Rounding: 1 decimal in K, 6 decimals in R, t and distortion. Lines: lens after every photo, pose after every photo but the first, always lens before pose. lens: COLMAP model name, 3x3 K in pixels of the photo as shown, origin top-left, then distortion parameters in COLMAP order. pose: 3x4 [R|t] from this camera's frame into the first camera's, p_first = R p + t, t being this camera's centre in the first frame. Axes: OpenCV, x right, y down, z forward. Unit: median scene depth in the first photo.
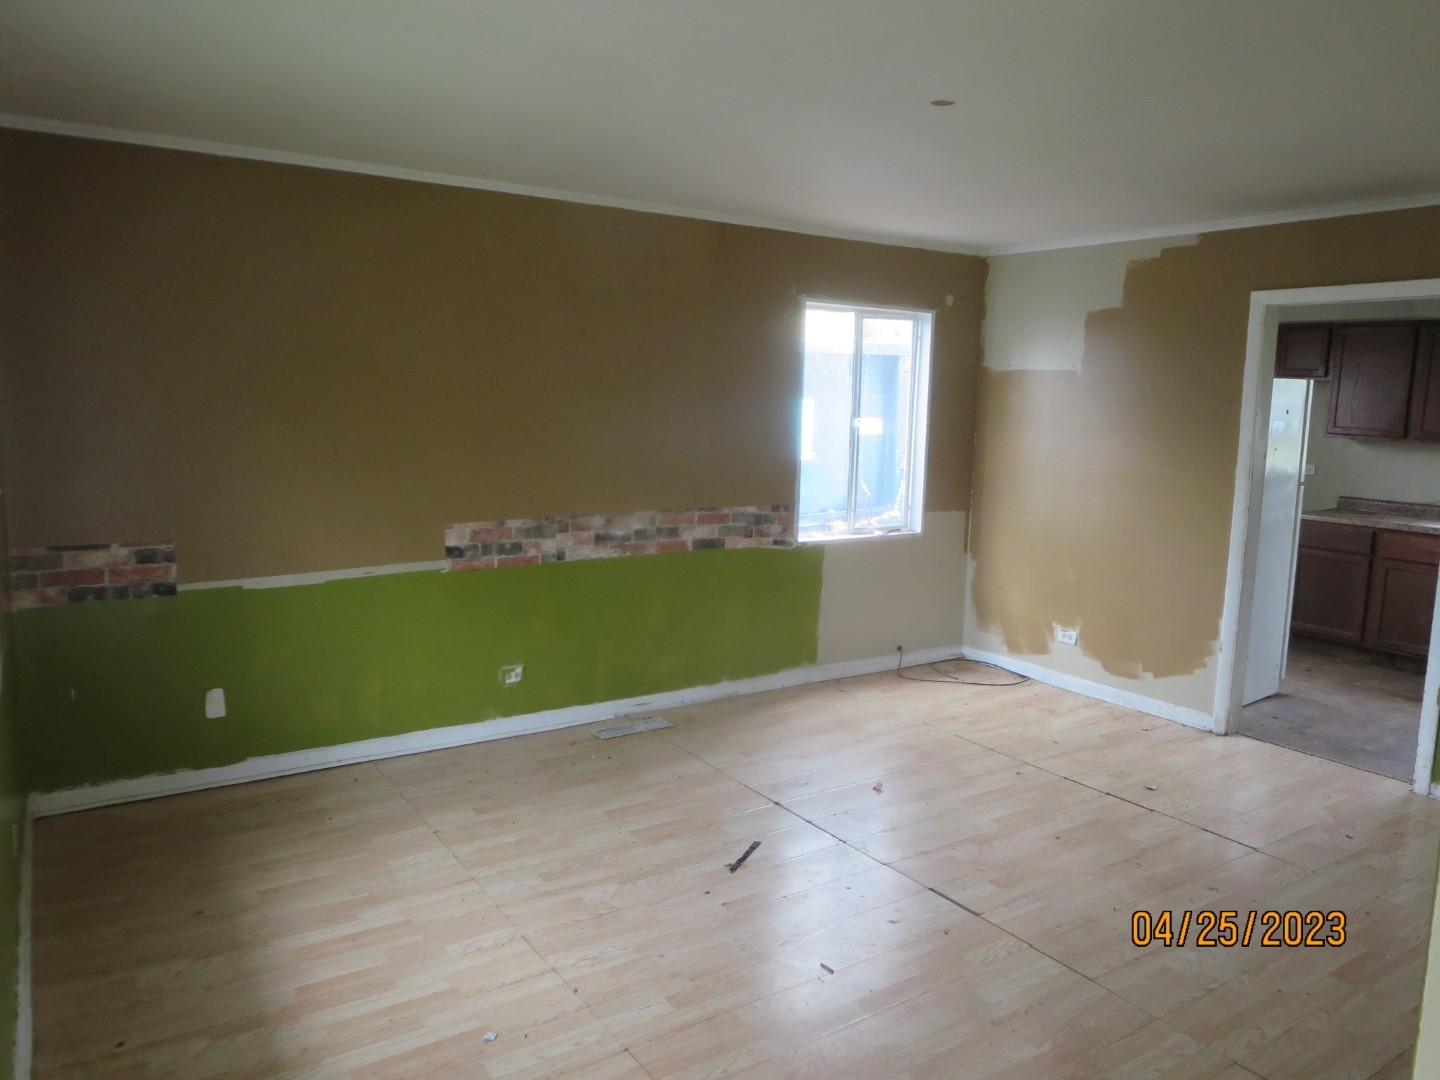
lens RADIAL K [[1015.3, 0, 715.5], [0, 1015.3, 542.1], [0, 0, 1]] dist [-0.039029, -0.004036]
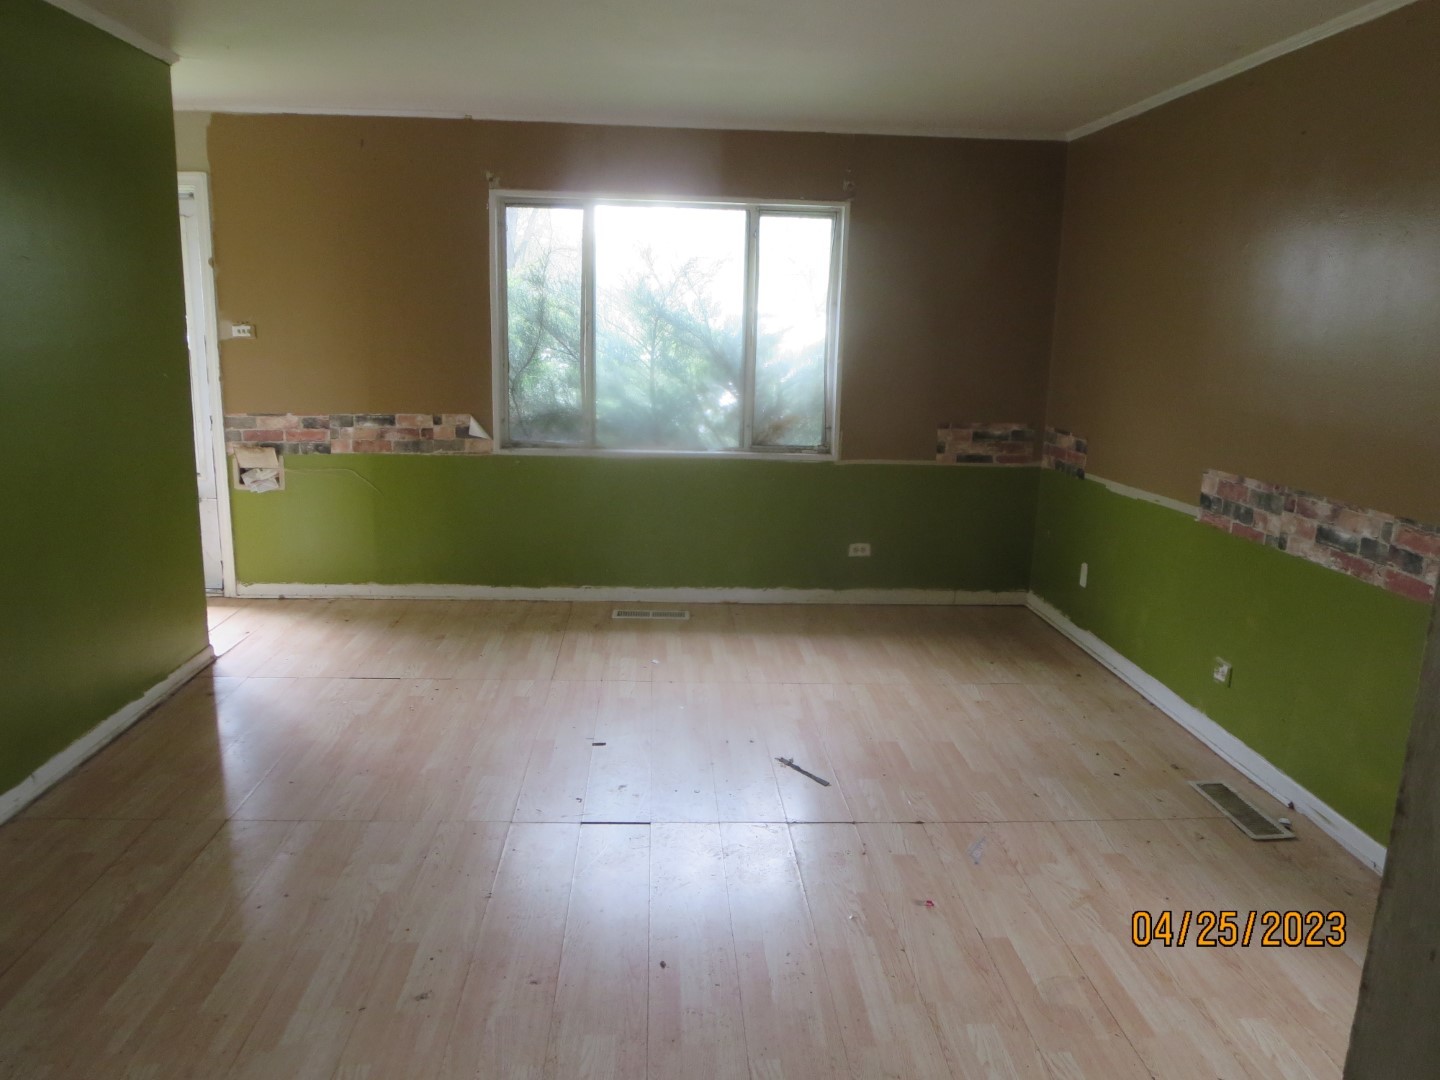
lens RADIAL K [[1015.3, 0, 716.2], [0, 1015.3, 537.9], [0, 0, 1]] dist [-0.039029, -0.004036]
pose [[-0.505435, 0.145903, -0.850440, 0.674323], [-0.157737, 0.953368, 0.257309, -0.112831], [0.848324, 0.264199, -0.458852, 1.017006]]
